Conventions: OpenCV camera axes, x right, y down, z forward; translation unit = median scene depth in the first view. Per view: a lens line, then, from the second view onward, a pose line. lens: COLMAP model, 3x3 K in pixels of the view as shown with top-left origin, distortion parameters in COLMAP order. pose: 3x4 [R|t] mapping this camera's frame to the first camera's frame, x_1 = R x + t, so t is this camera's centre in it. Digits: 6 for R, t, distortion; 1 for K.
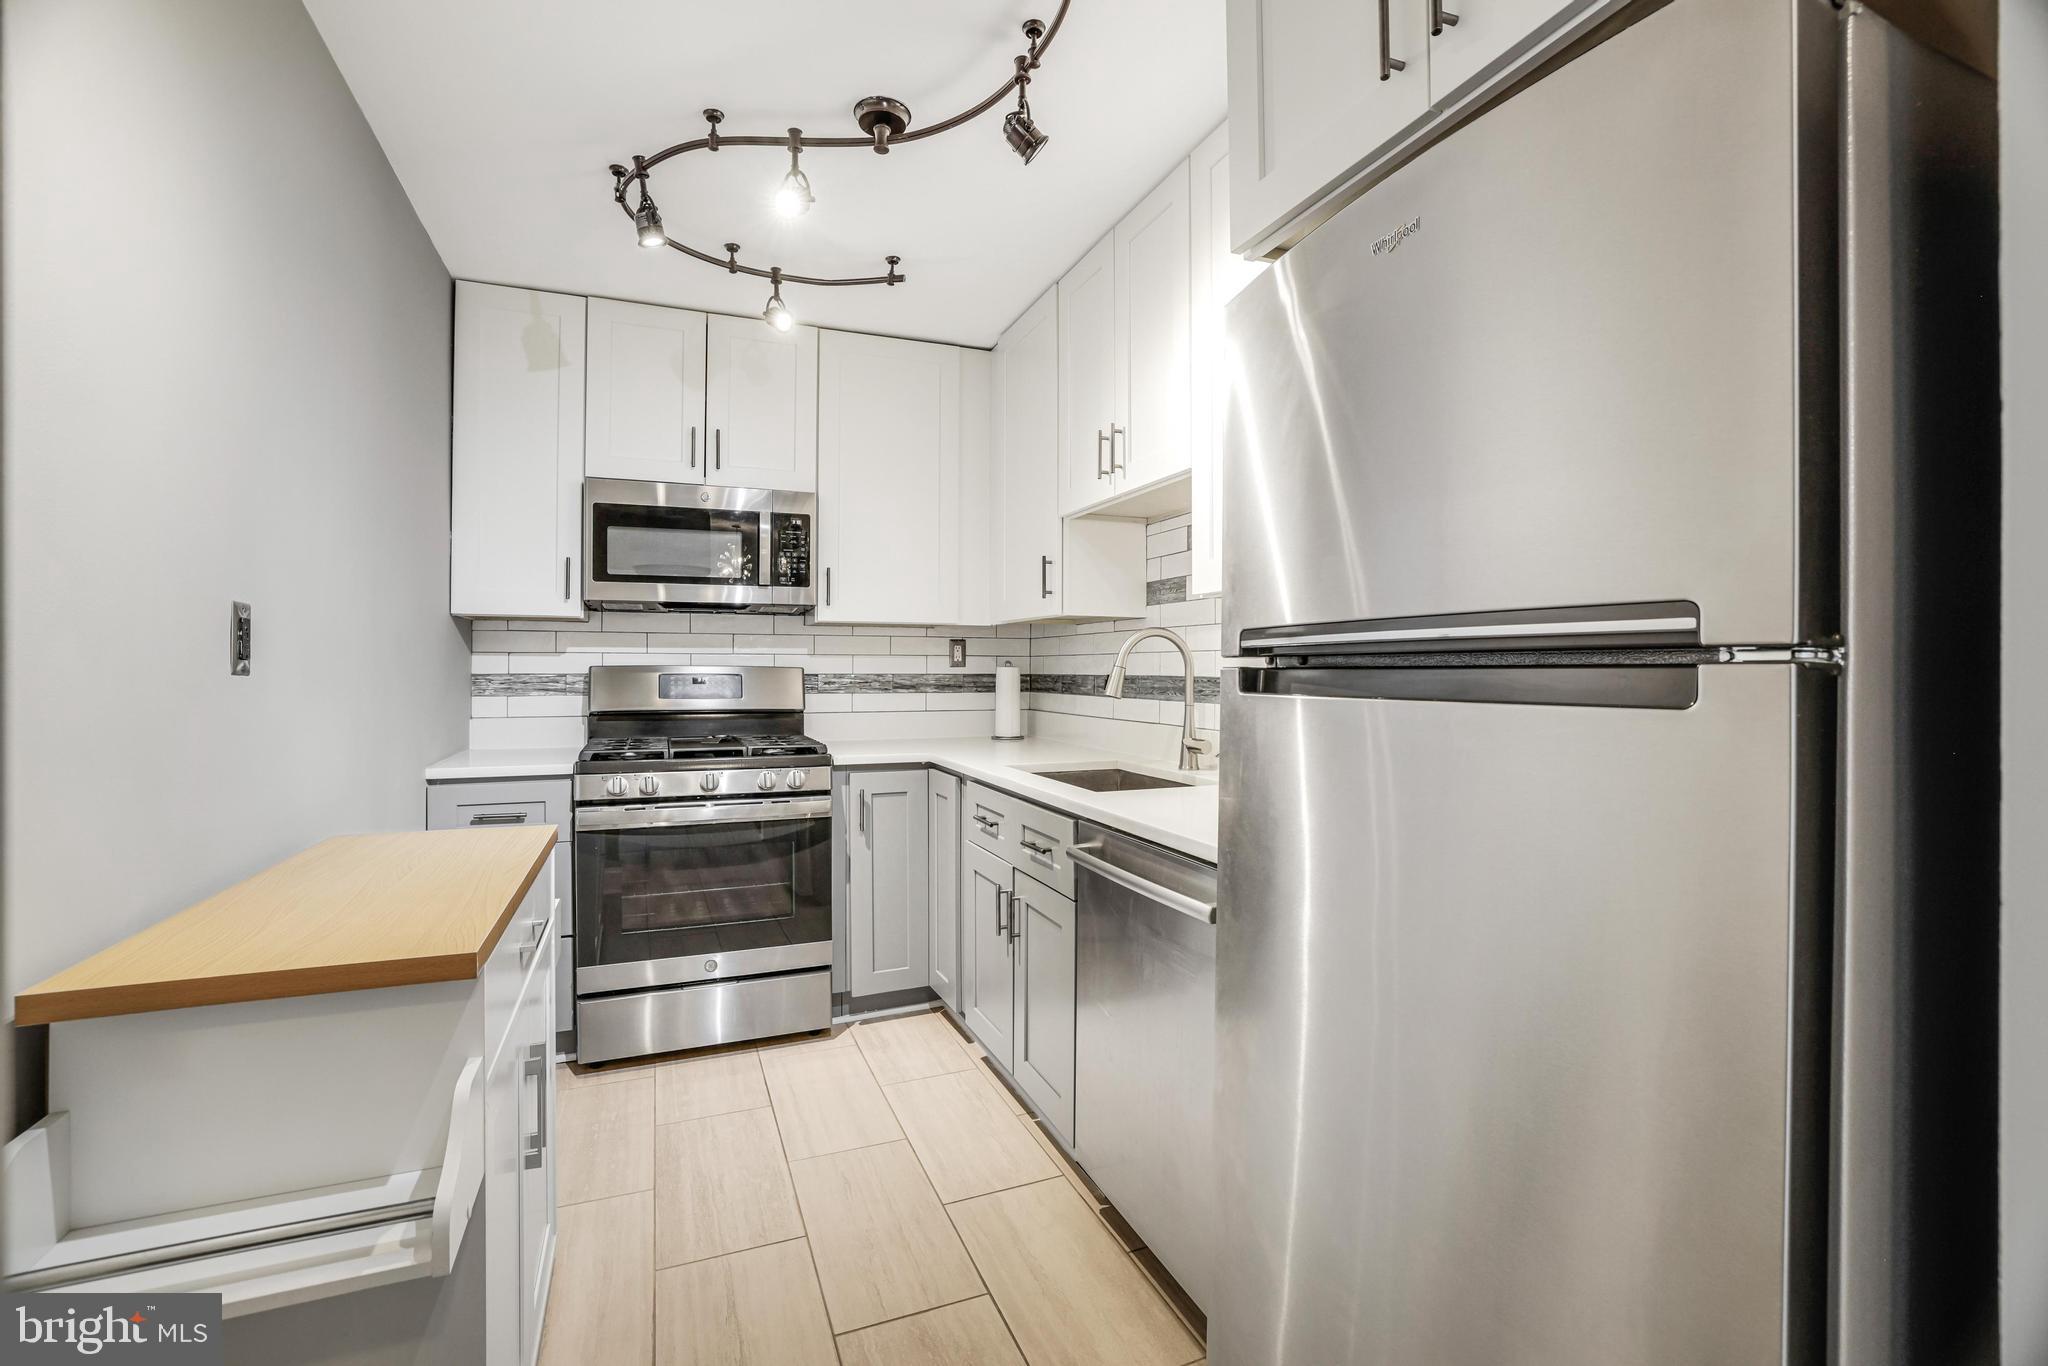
lens RADIAL K [[879.5, 0, 1019.9], [0, 879.5, 673.8], [0, 0, 1]] dist [-0.053326, 0.019906]
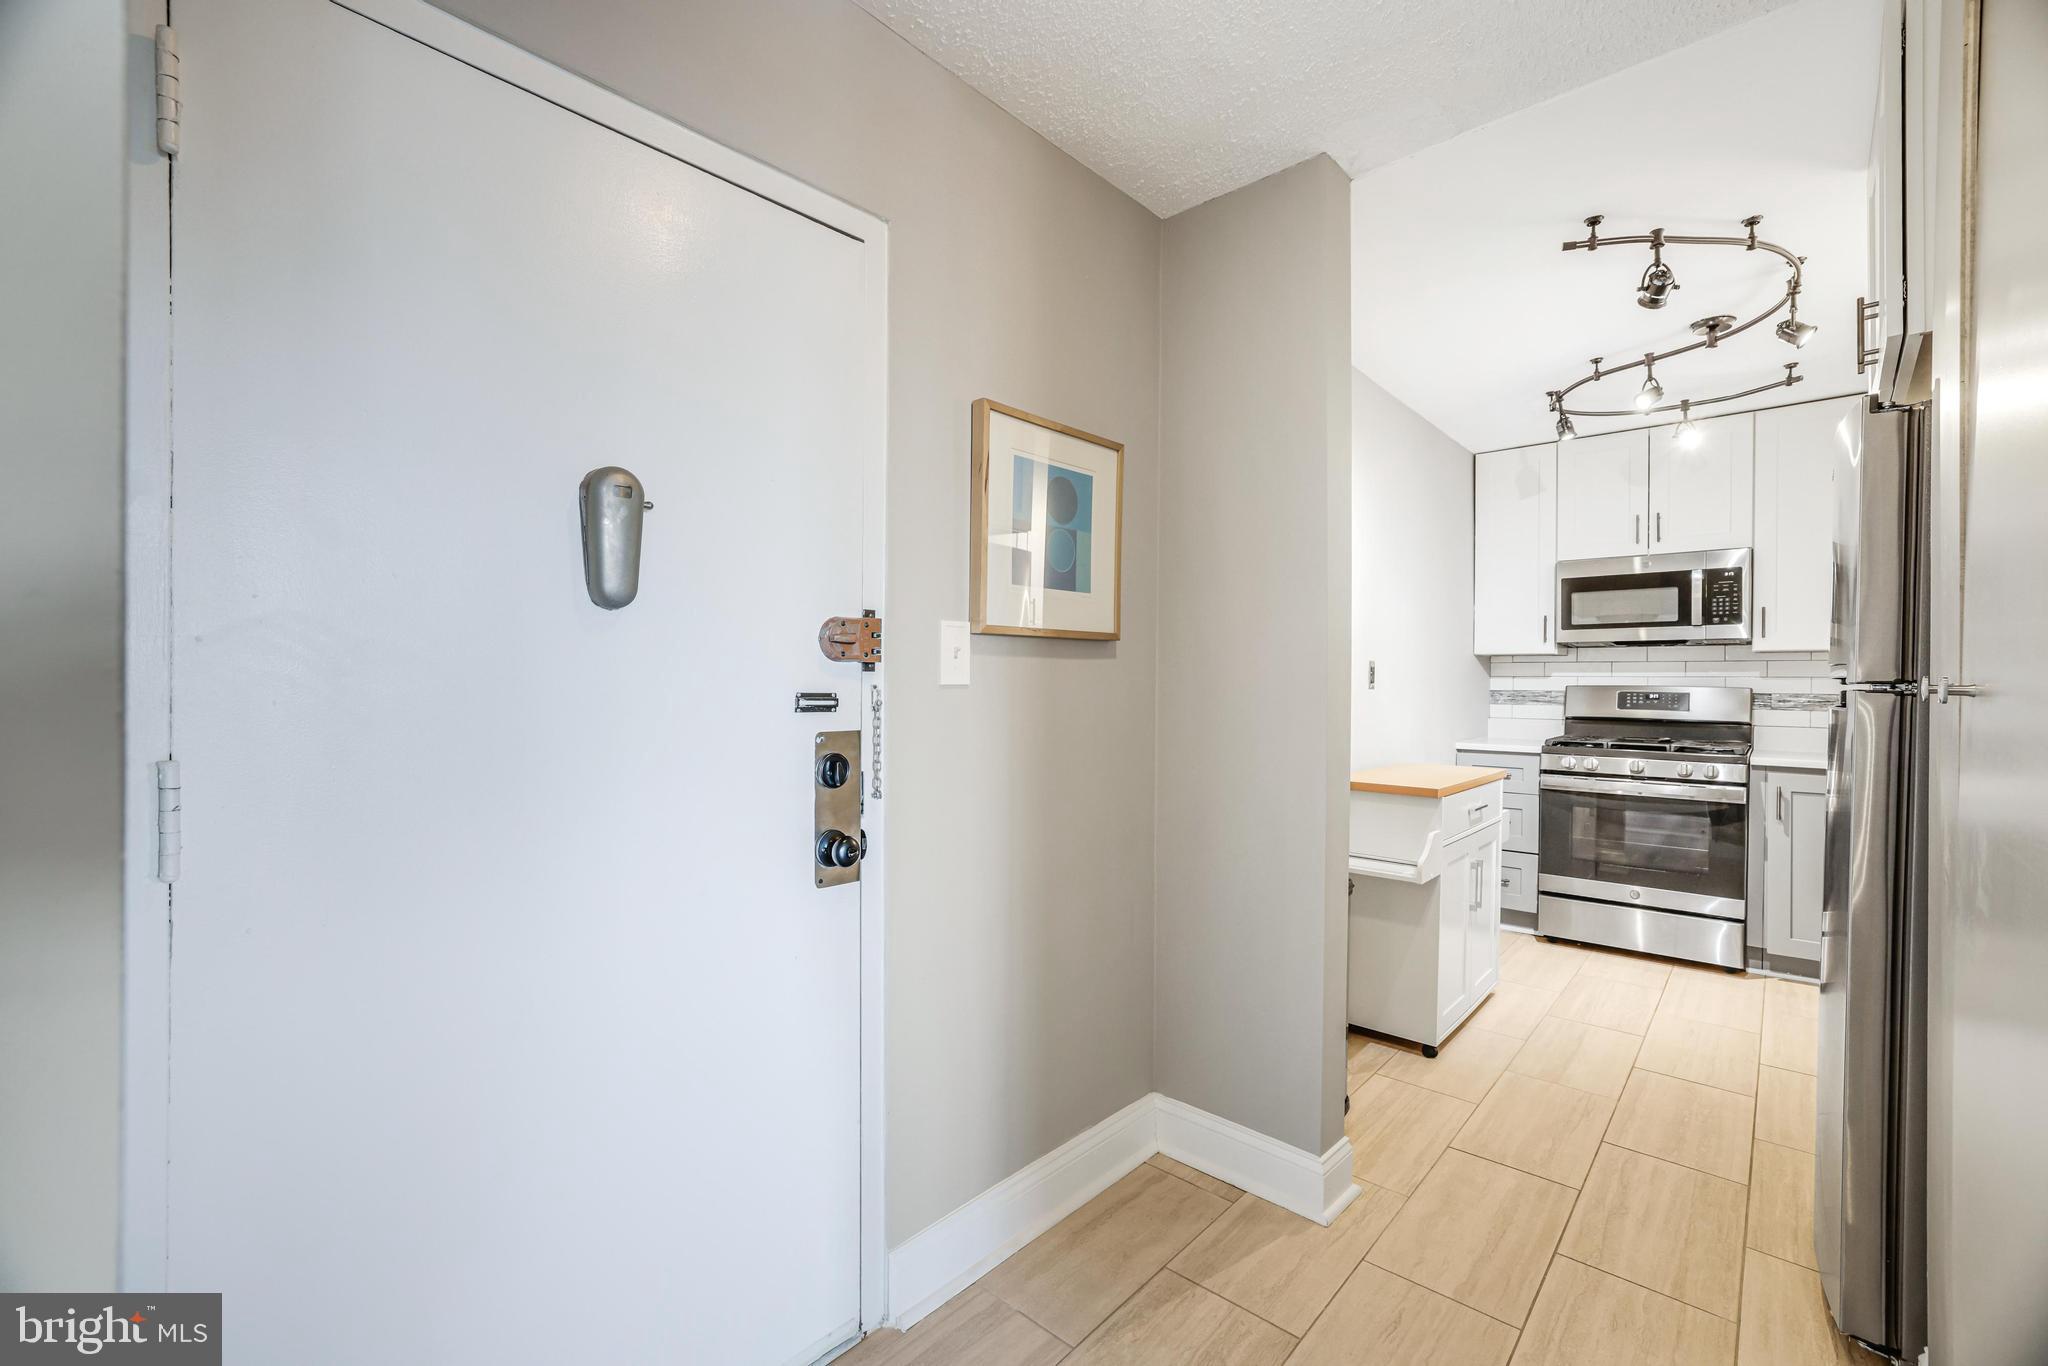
lens RADIAL K [[864.8, 0, 1024.0], [0, 864.8, 683.0], [0, 0, 1]] dist [-0.036450, 0.017370]
pose [[0.428015, 0.002894, -0.903767, 0.449204], [-0.010516, 0.999943, -0.001778, -0.001187], [0.903710, 0.010265, 0.428021, -0.482948]]
